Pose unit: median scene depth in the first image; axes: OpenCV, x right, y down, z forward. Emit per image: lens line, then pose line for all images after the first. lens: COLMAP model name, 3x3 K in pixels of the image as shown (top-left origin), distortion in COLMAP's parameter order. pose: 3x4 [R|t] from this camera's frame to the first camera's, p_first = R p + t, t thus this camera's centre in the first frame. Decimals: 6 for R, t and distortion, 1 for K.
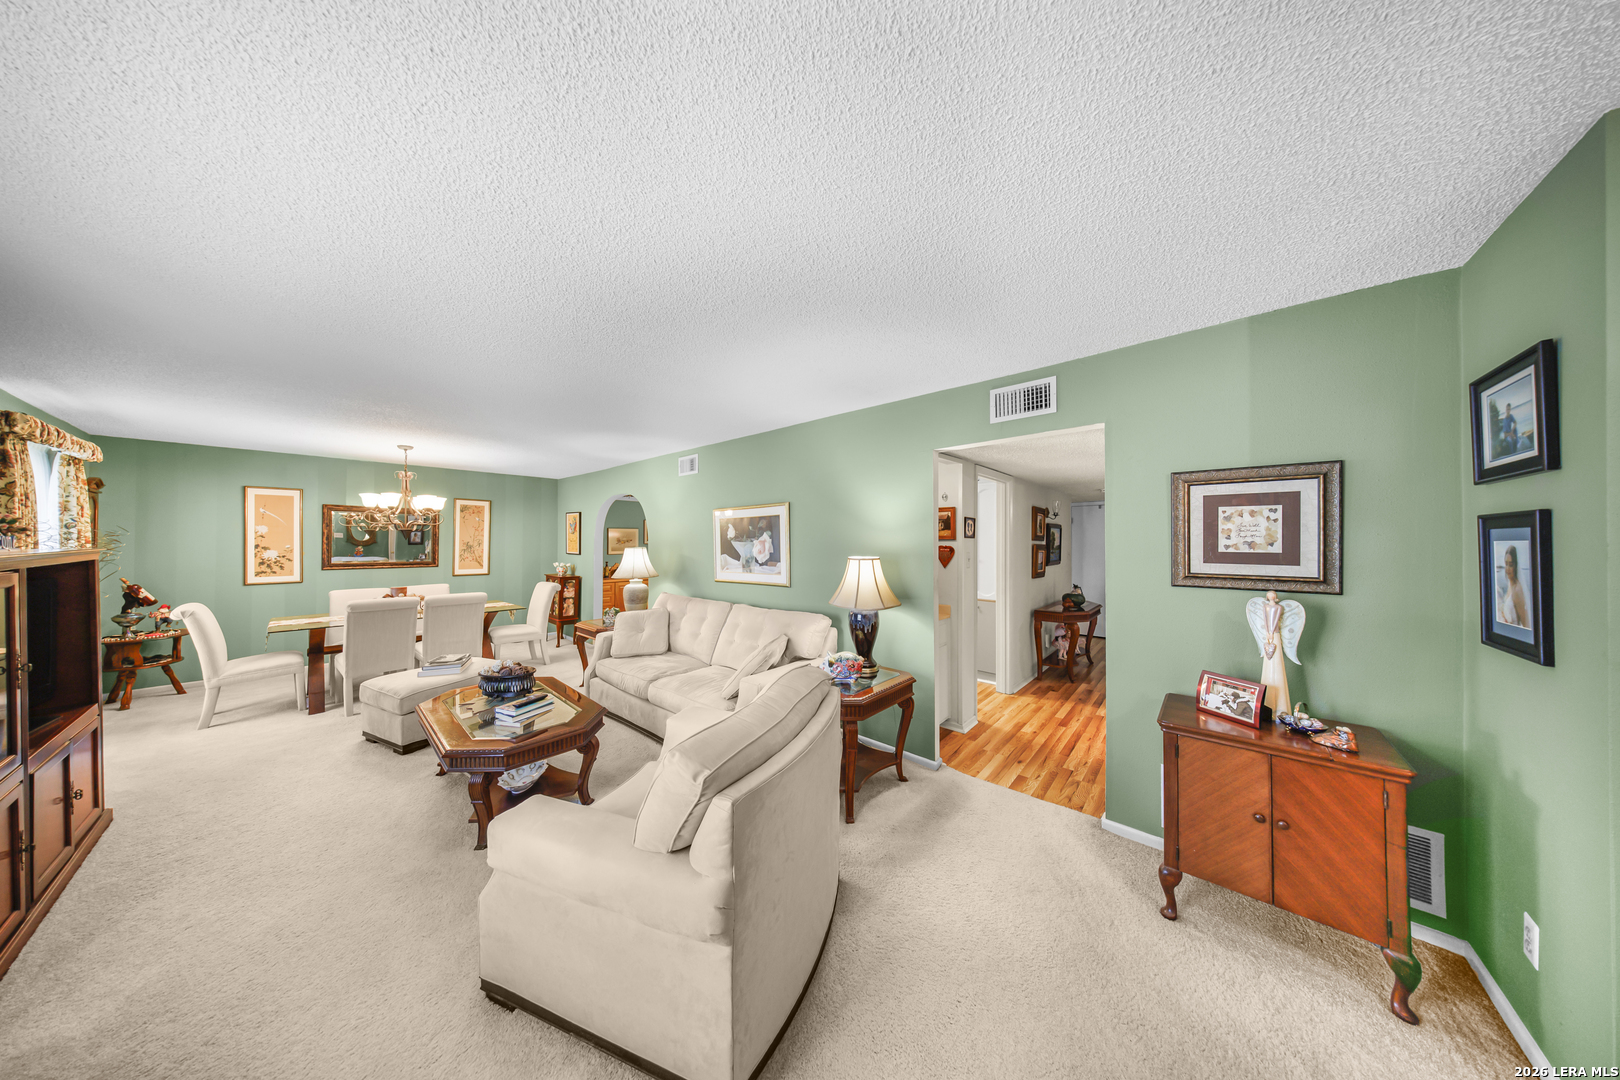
lens RADIAL K [[457.8, 0, 810.0], [0, 457.8, 540.0], [0, 0, 1]] dist [0.007505, 0.000011]
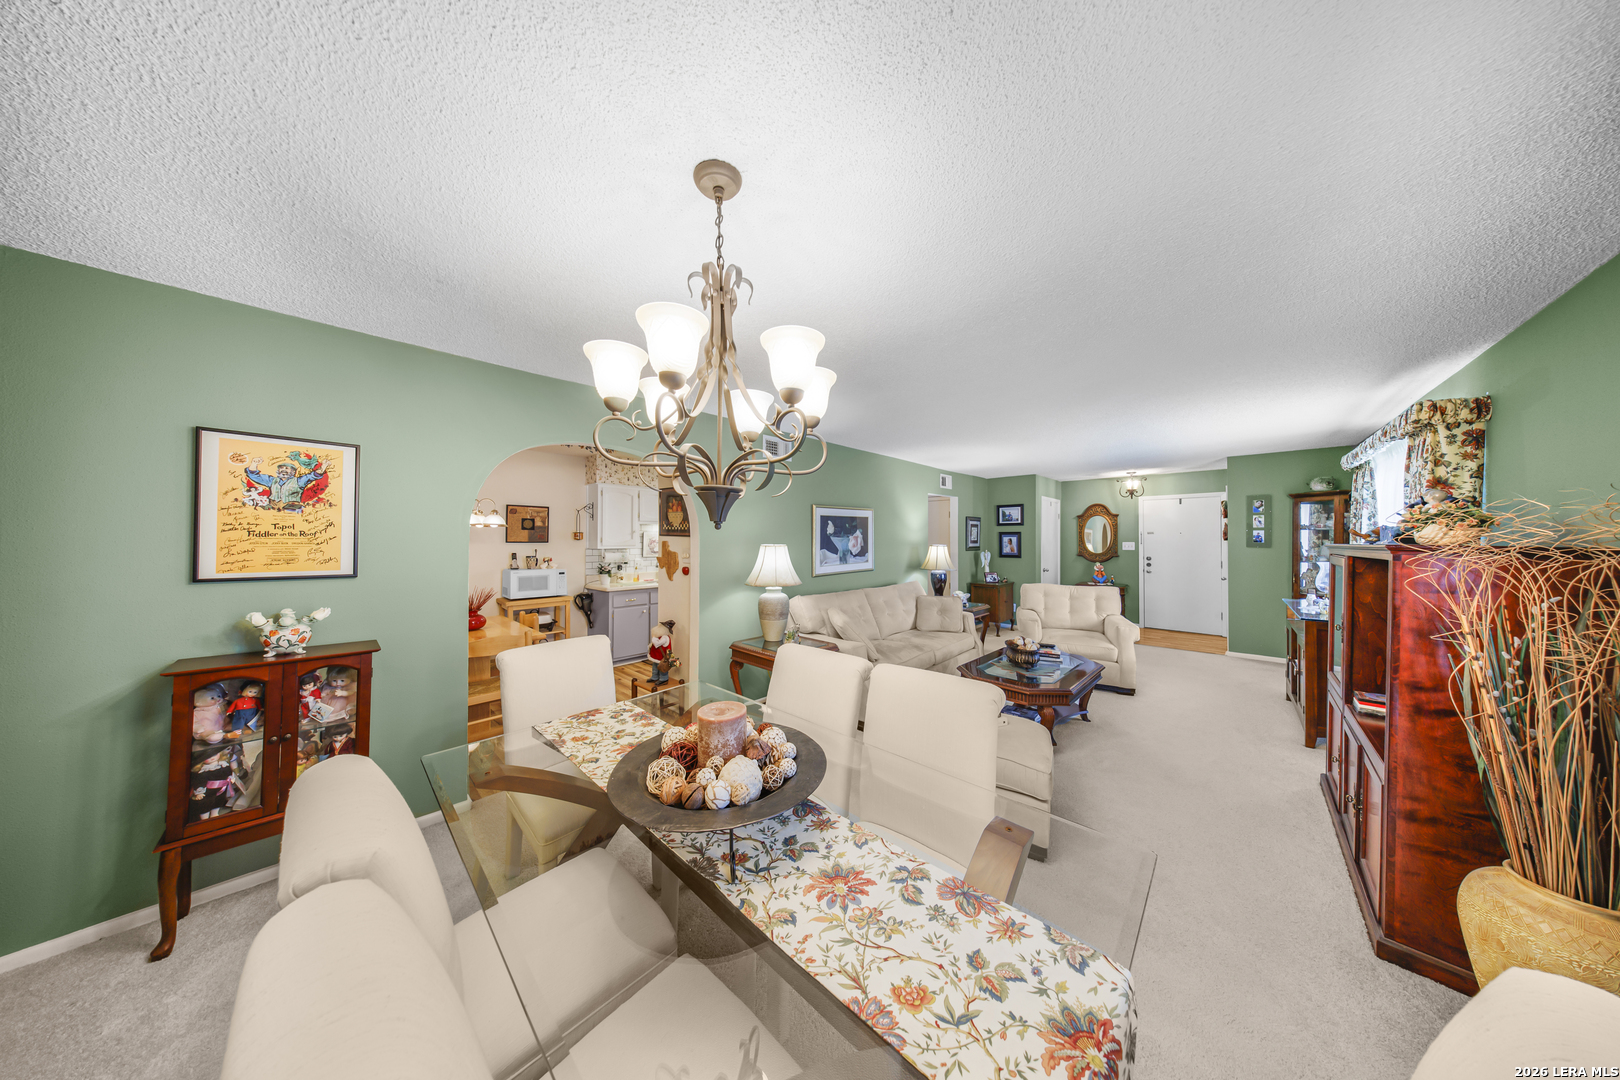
lens RADIAL K [[453.1, 0, 813.6], [0, 453.1, 533.3], [0, 0, 1]] dist [0.006950, -0.000008]
pose [[0.021919, 0.011291, 0.999696, -1.266028], [-0.000664, 0.999936, -0.011279, 0.006713], [-0.999760, -0.000416, 0.021925, 1.039535]]
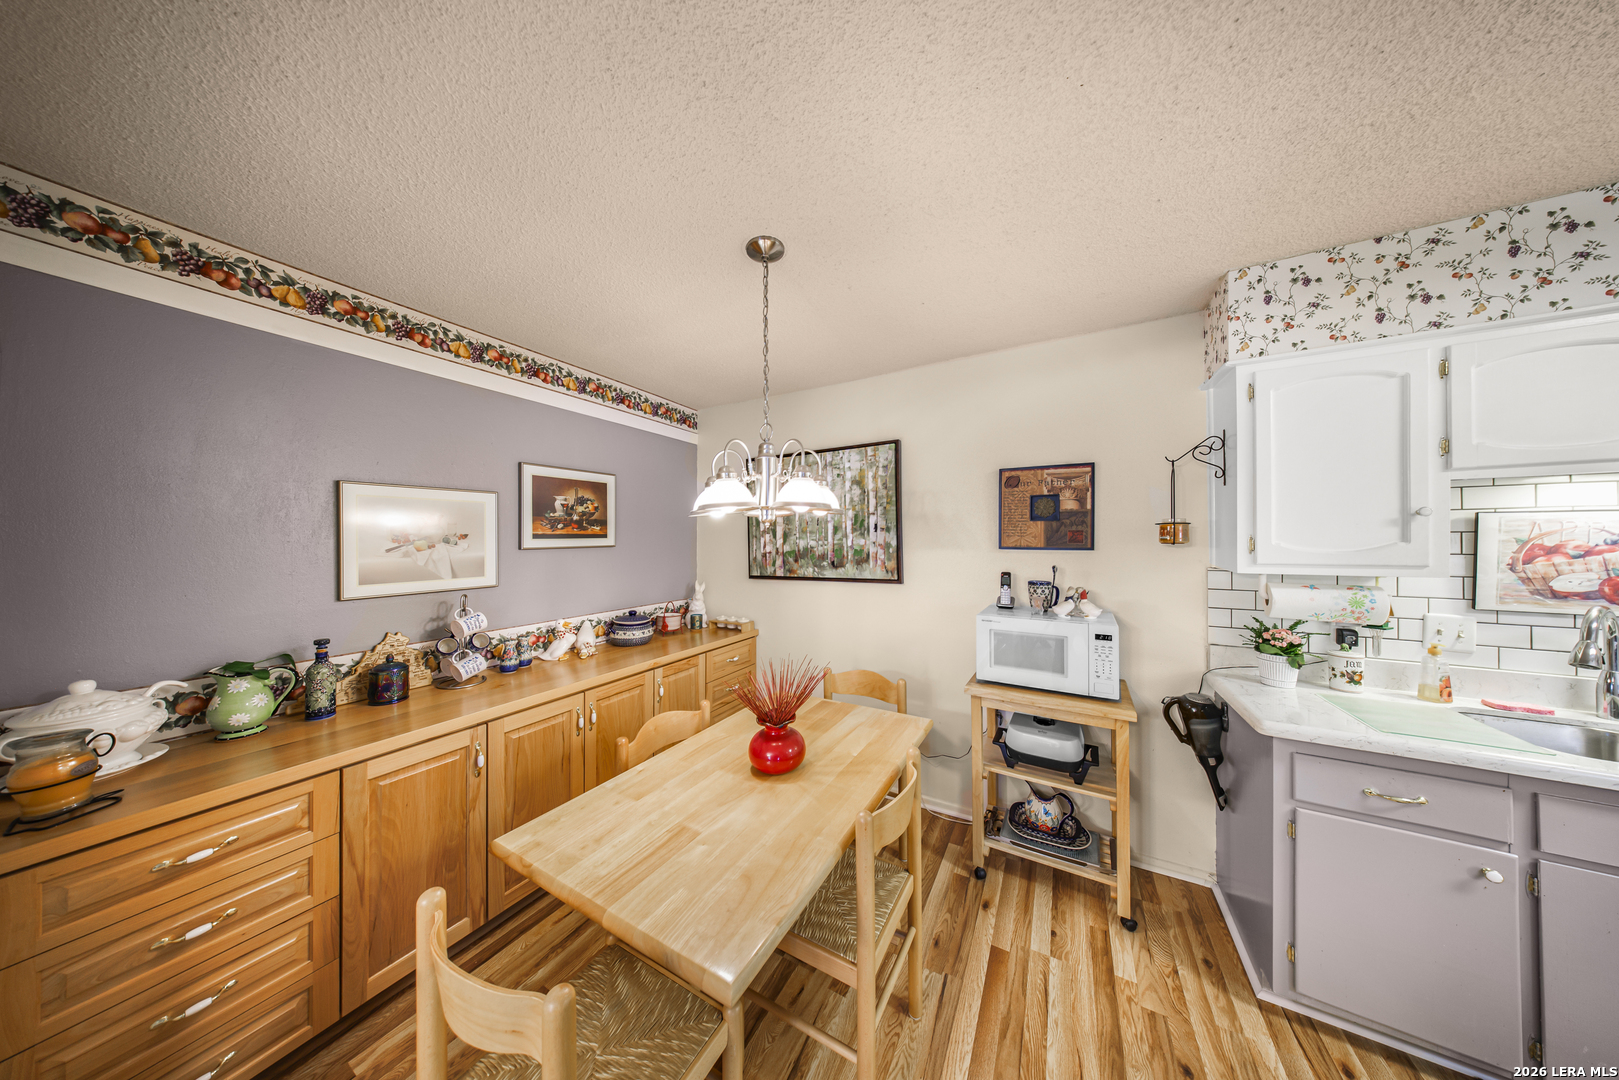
lens RADIAL K [[448.8, 0, 806.4], [0, 448.8, 538.2], [0, 0, 1]] dist [-0.002785, 0.000084]
pose [[0.979089, -0.003373, 0.203405, -0.496548], [0.003822, 0.999991, -0.001817, 0.005127], [-0.203397, 0.002557, 0.979093, 1.348228]]
